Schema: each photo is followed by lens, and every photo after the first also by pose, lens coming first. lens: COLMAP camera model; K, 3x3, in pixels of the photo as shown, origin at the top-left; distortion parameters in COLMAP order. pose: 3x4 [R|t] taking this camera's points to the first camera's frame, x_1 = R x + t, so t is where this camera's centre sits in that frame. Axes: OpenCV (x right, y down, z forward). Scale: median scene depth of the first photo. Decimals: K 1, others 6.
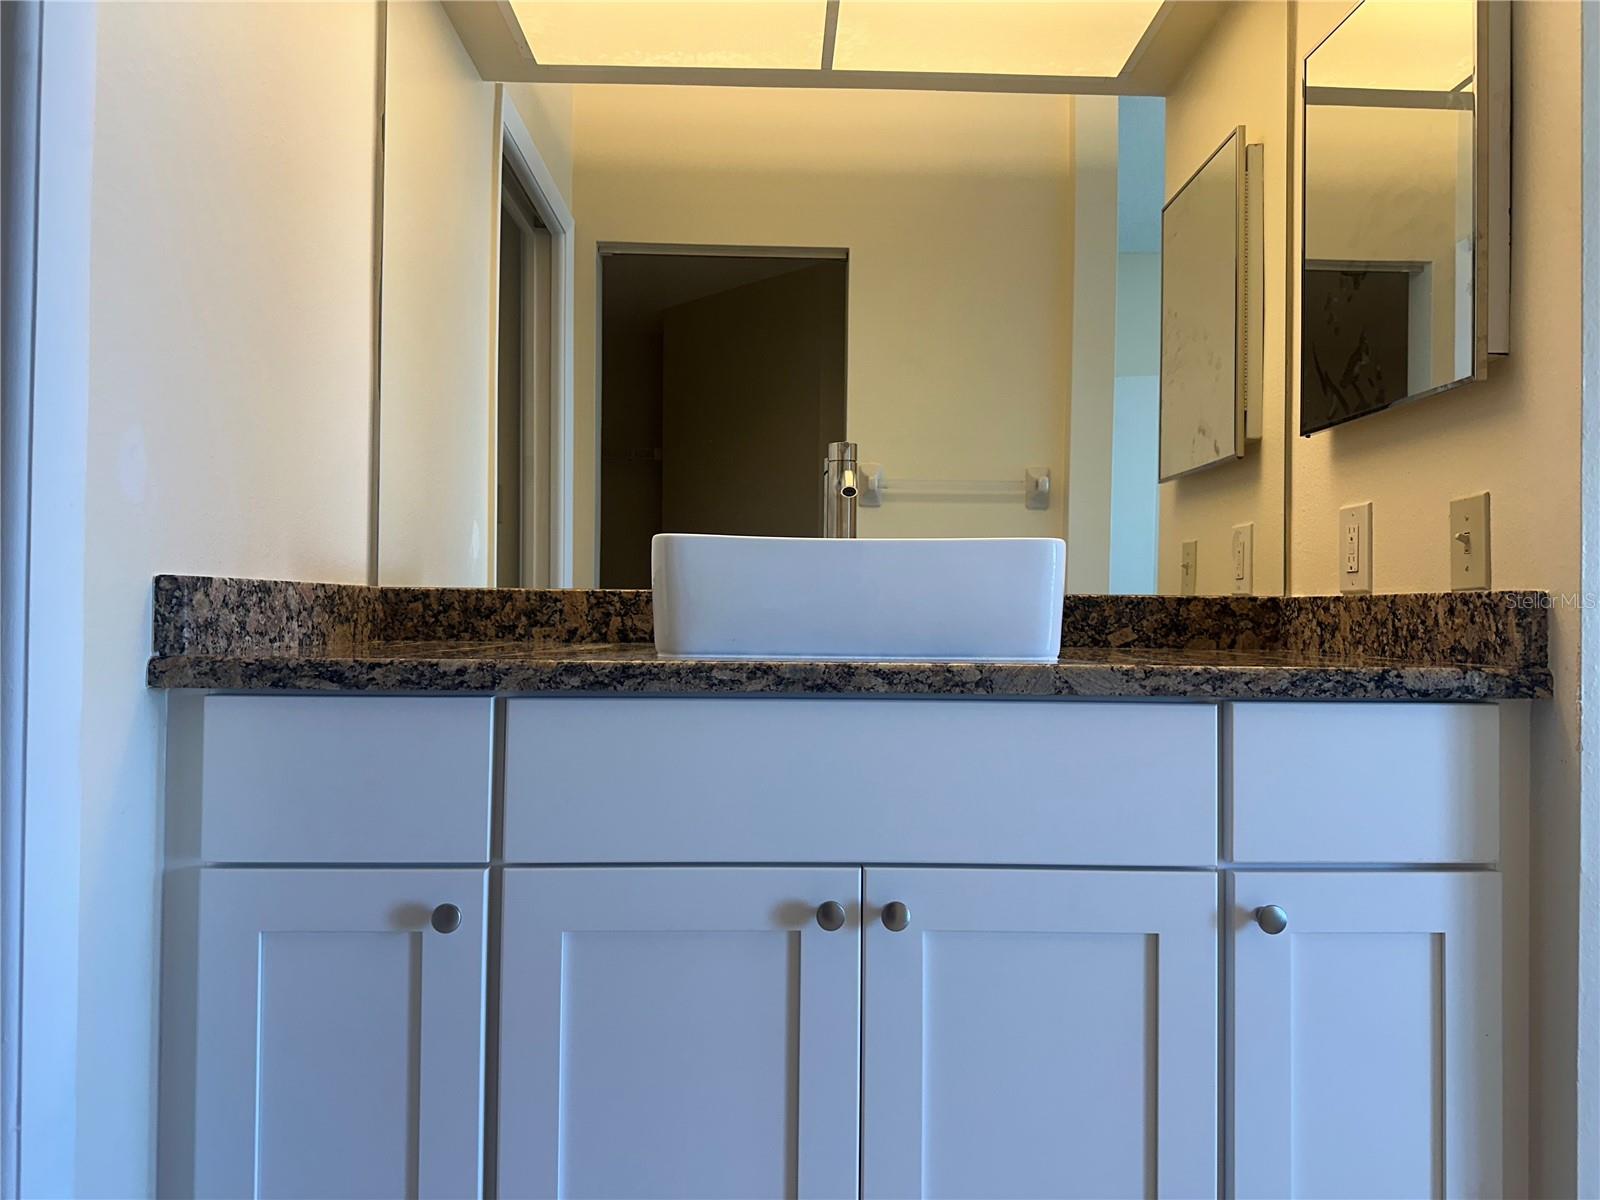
lens RADIAL K [[1111.5, 0, 798.2], [0, 1111.5, 607.8], [0, 0, 1]] dist [0.059817, -0.078950]
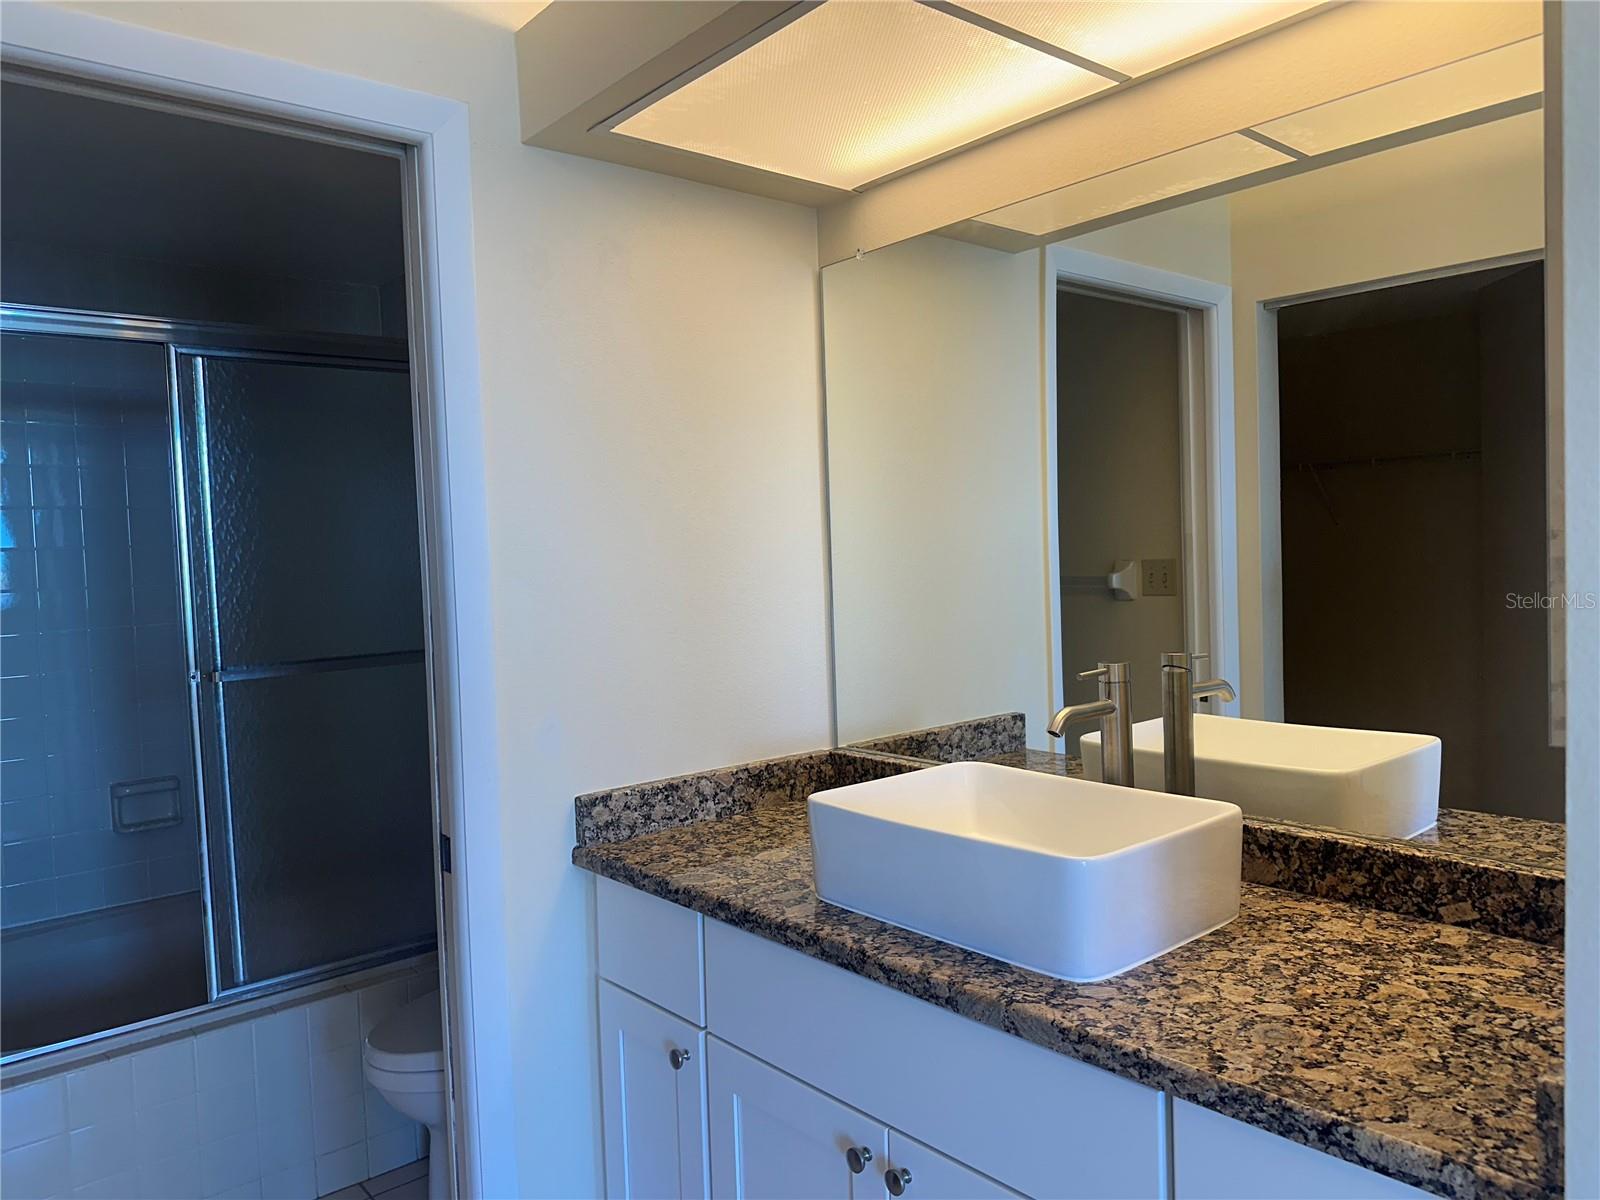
lens RADIAL K [[1111.5, 0, 805.6], [0, 1111.5, 596.8], [0, 0, 1]] dist [0.059817, -0.078950]
pose [[0.638847, 0.001398, -0.769333, 0.850320], [0.041048, 0.998512, 0.035900, -0.343251], [0.768238, -0.054514, 0.637839, 0.208807]]
